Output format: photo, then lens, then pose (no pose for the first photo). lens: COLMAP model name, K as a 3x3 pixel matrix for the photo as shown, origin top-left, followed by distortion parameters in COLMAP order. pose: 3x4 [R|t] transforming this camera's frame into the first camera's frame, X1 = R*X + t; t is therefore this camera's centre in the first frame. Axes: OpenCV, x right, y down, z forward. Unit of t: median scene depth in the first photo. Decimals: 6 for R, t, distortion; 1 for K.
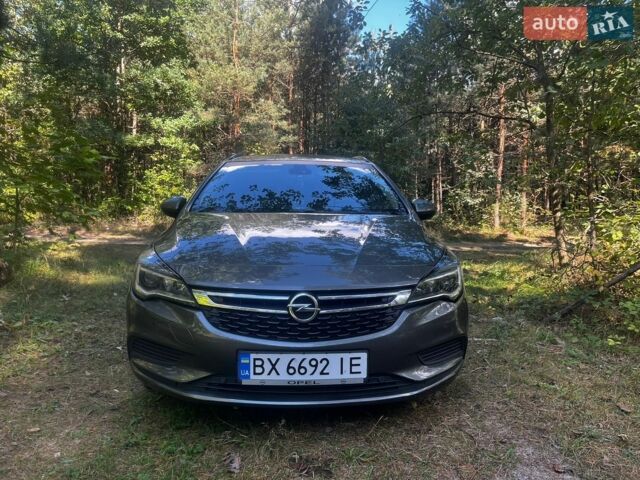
lens RADIAL K [[499.5, 0, 320.4], [0, 499.5, 235.1], [0, 0, 1]] dist [0.006355, -0.005856]
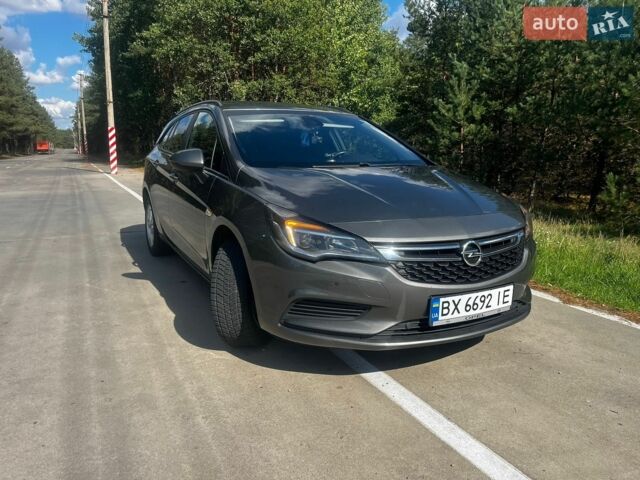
lens RADIAL K [[491.3, 0, 322.3], [0, 491.3, 246.1], [0, 0, 1]] dist [0.053698, -0.063884]
pose [[0.906679, -0.090340, 0.412035, -0.804423], [0.031116, 0.988460, 0.148252, -0.049558], [-0.420673, -0.121596, 0.899026, 0.127414]]
